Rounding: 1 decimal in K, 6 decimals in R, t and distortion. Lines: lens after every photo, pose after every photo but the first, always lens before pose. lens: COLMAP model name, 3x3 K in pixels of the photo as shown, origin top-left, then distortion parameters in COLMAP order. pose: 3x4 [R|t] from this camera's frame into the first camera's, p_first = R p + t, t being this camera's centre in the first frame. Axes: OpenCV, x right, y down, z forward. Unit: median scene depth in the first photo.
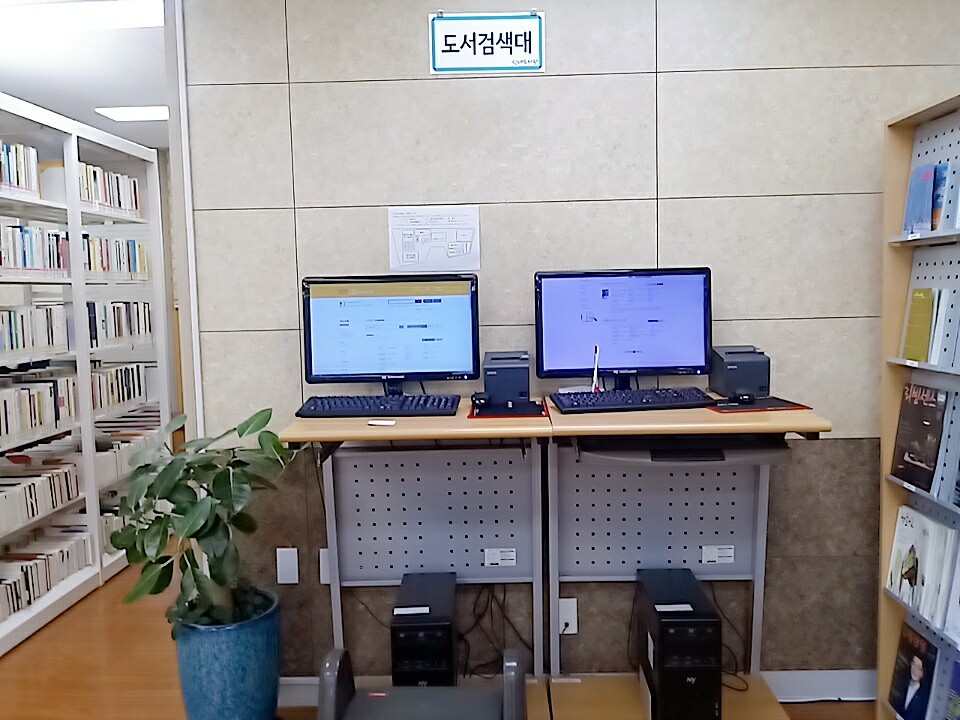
lens RADIAL K [[783.9, 0, 482.9], [0, 783.9, 363.0], [0, 0, 1]] dist [0.024348, -0.059468]
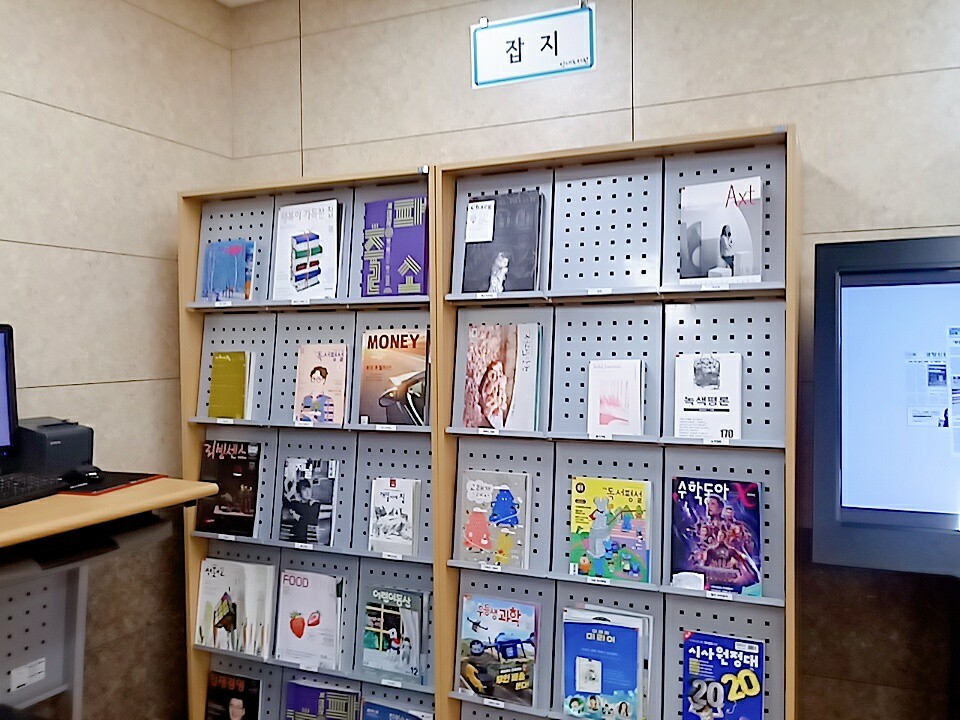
lens RADIAL K [[783.9, 0, 482.7], [0, 783.9, 358.8], [0, 0, 1]] dist [0.024348, -0.059468]
pose [[0.372138, -0.003456, 0.928171, -0.298627], [0.083806, 0.996034, -0.029892, -0.021081], [-0.924386, 0.088910, 0.370952, 0.251501]]
